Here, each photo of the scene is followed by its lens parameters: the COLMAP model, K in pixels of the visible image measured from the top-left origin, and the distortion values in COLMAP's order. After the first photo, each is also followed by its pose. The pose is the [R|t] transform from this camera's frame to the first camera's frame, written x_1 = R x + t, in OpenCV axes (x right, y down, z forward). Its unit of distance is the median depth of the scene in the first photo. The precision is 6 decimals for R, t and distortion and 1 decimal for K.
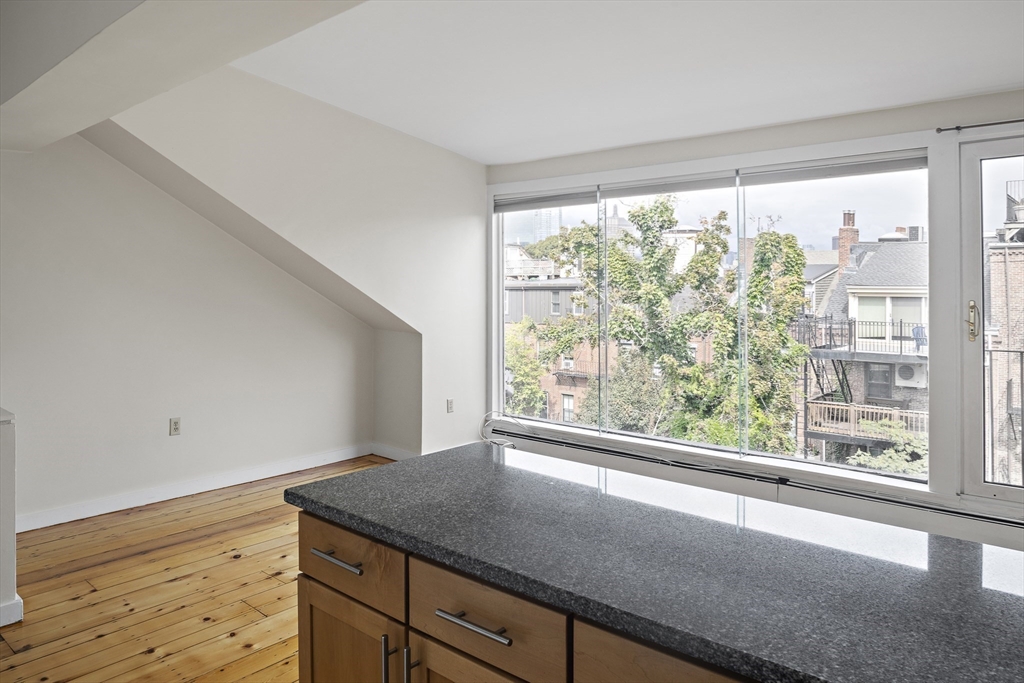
lens RADIAL K [[720.7, 0, 512.6], [0, 720.7, 282.2], [0, 0, 1]] dist [-0.026158, 0.001629]
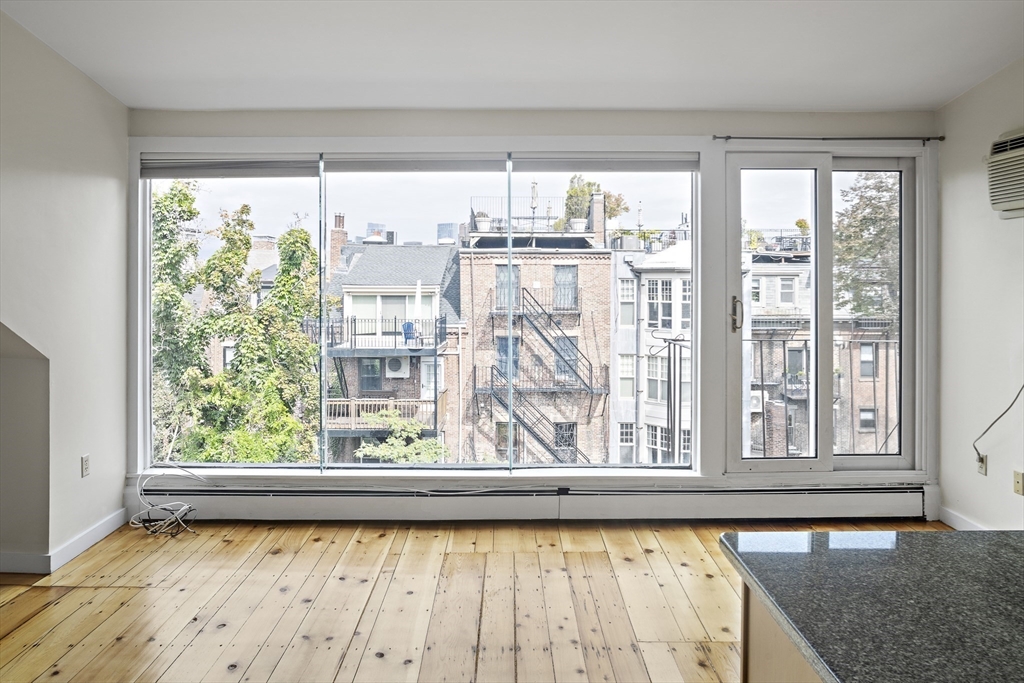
lens RADIAL K [[722.5, 0, 508.7], [0, 722.5, 279.6], [0, 0, 1]] dist [-0.036996, 0.001387]
pose [[0.744537, 0.004467, 0.667567, -0.073392], [-0.001781, 0.999987, -0.004705, 0.001399], [-0.667579, 0.002314, 0.744535, 0.083592]]
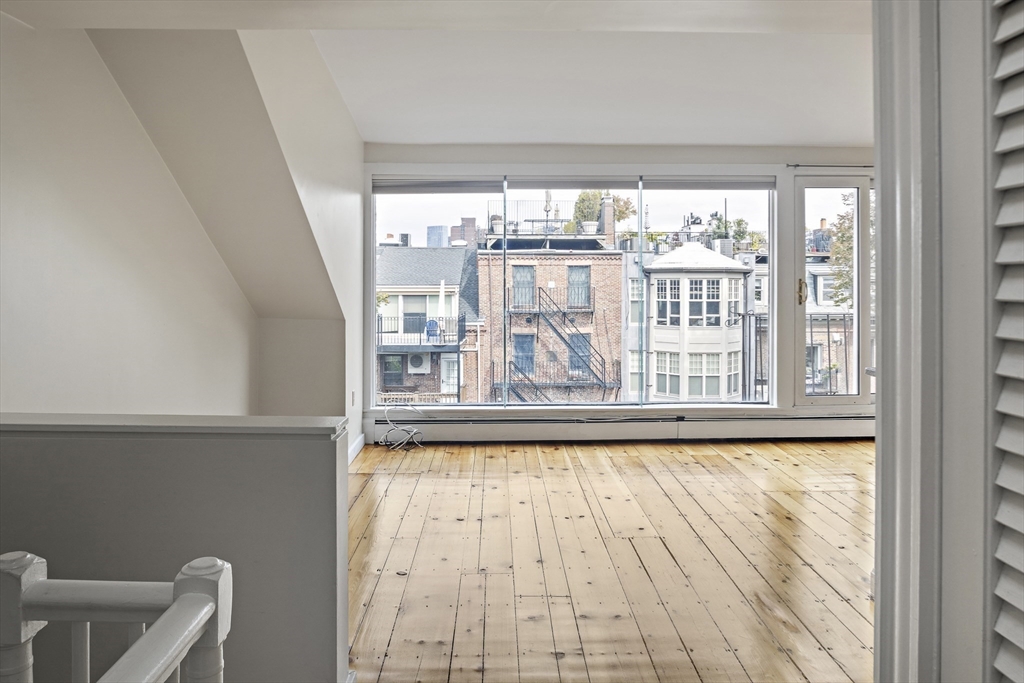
lens RADIAL K [[732.5, 0, 510.4], [0, 732.5, 282.4], [0, 0, 1]] dist [-0.031481, 0.007766]
pose [[0.730042, 0.003322, 0.683395, -0.182931], [0.000314, 0.999986, -0.005196, 0.008732], [-0.683403, 0.004008, 0.730031, 0.057723]]
